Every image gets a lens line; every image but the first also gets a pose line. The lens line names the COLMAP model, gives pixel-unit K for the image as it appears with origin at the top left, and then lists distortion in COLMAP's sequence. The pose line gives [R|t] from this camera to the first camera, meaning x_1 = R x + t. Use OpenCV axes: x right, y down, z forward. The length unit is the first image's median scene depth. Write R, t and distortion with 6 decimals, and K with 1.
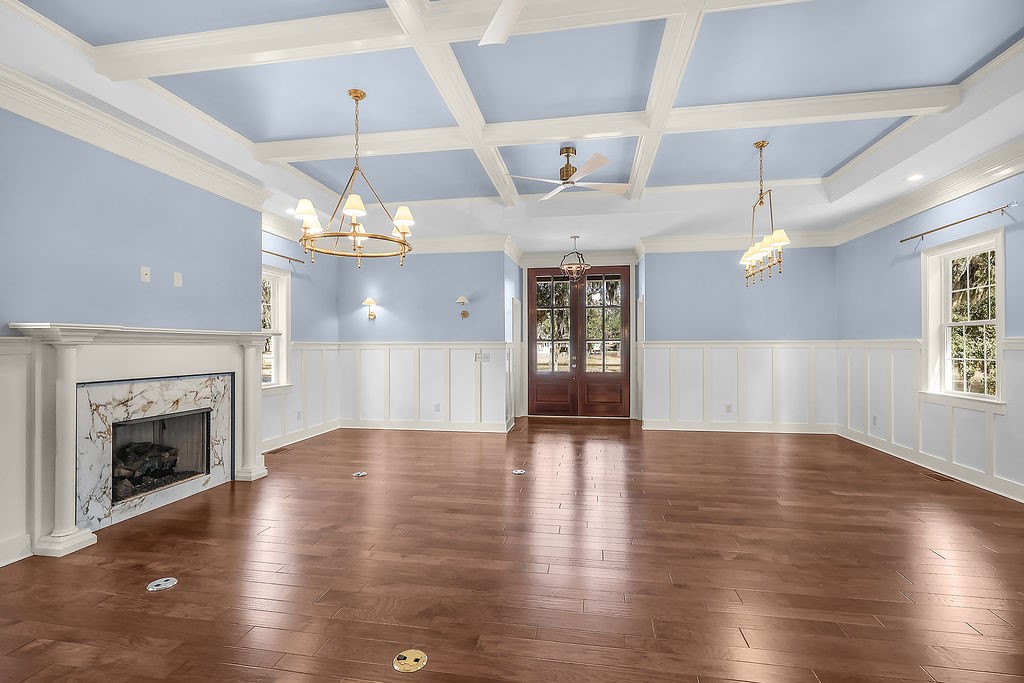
lens RADIAL K [[476.0, 0, 512.0], [0, 476.0, 341.5], [0, 0, 1]] dist [-0.000229, 0.000562]
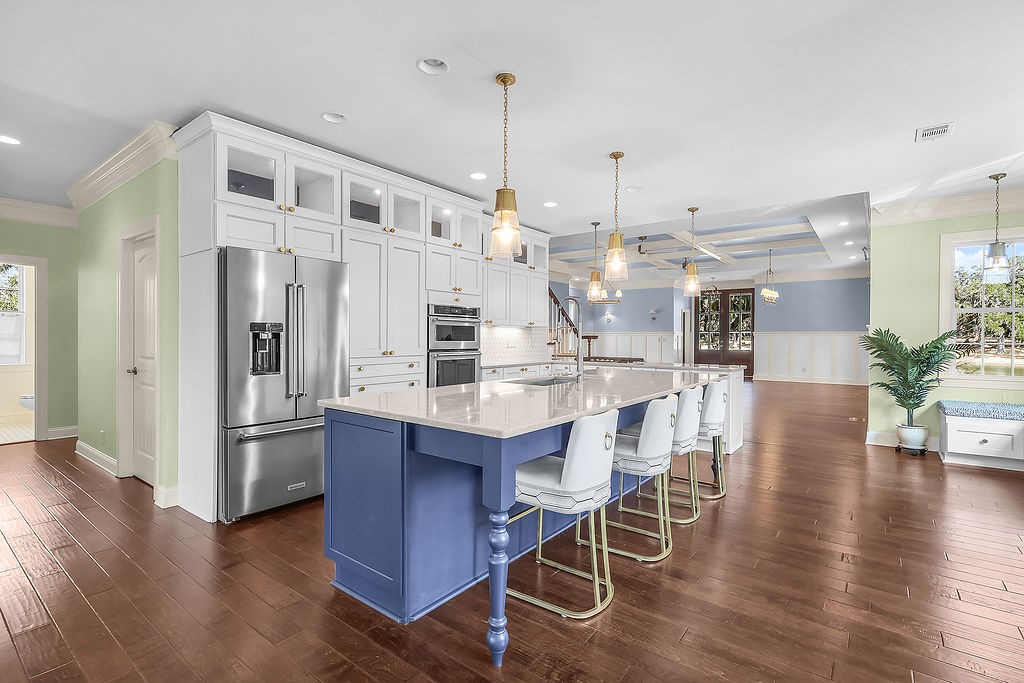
lens RADIAL K [[476.0, 0, 512.0], [0, 476.0, 341.5], [0, 0, 1]] dist [-0.000229, 0.000562]
pose [[0.885874, 0.007382, -0.463867, 0.491549], [-0.000441, 0.999886, 0.015070, 0.016945], [0.463925, -0.013146, 0.885777, -1.725158]]
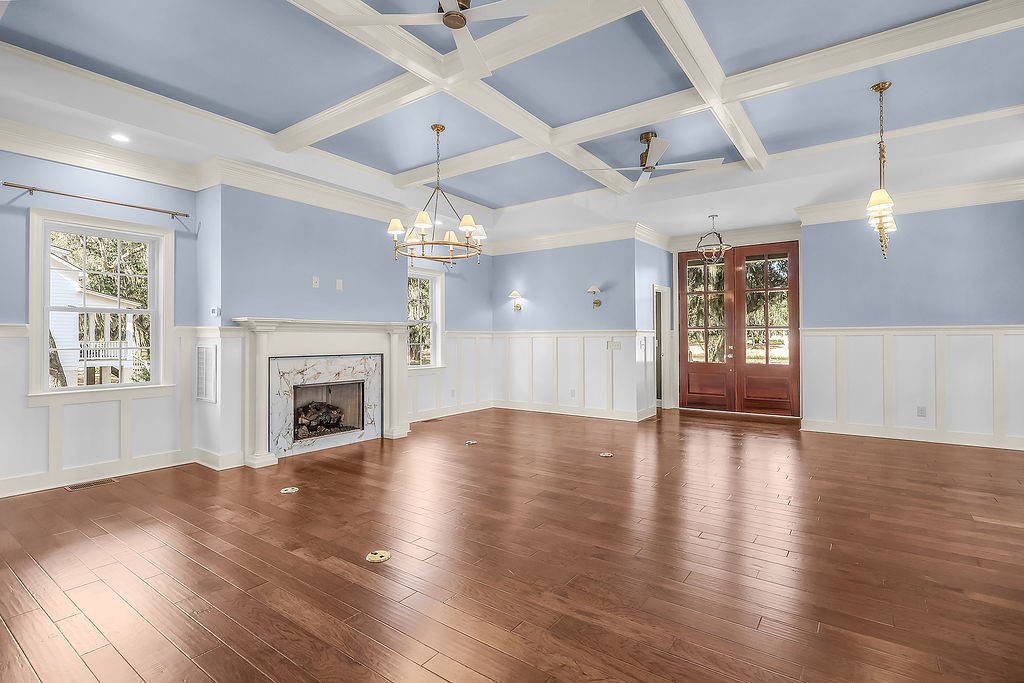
lens RADIAL K [[493.6, 0, 519.4], [0, 493.6, 331.1], [0, 0, 1]] dist [0.001735, 0.000477]
pose [[0.901993, -0.005791, -0.431712, 0.331002], [0.004595, 0.999982, -0.003814, 0.010220], [0.431726, 0.001457, 0.902003, -0.049496]]
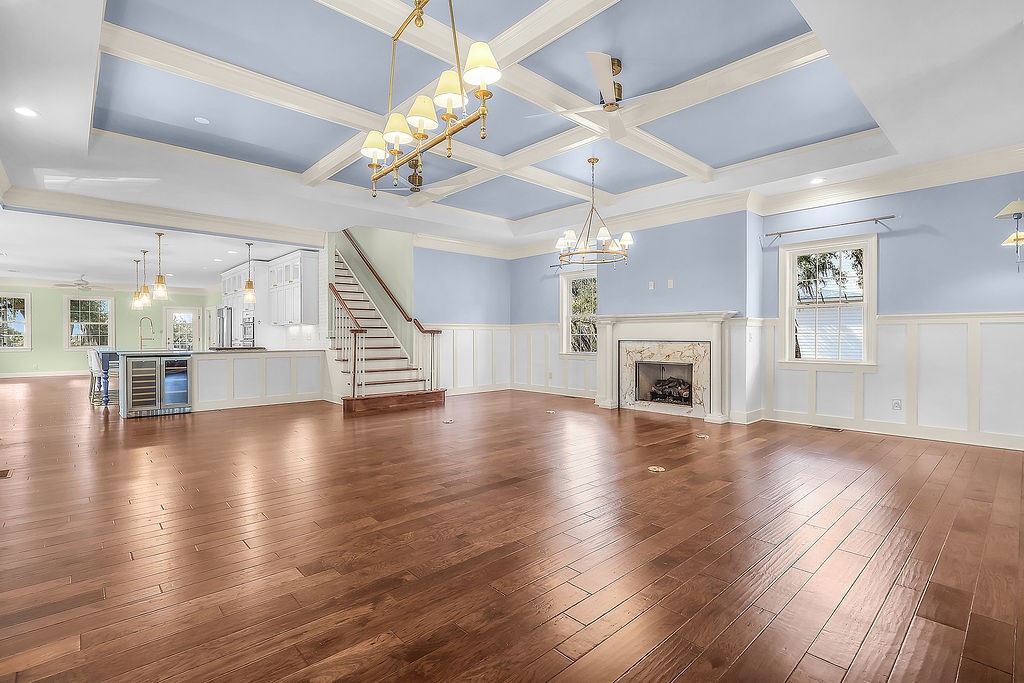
lens RADIAL K [[475.1, 0, 512.0], [0, 475.1, 341.5], [0, 0, 1]] dist [-0.001249, 0.000345]
pose [[-0.608481, -0.002574, -0.793565, 0.863417], [-0.000355, 0.999996, -0.002972, 0.069769], [0.793569, -0.001527, -0.608479, 1.386750]]
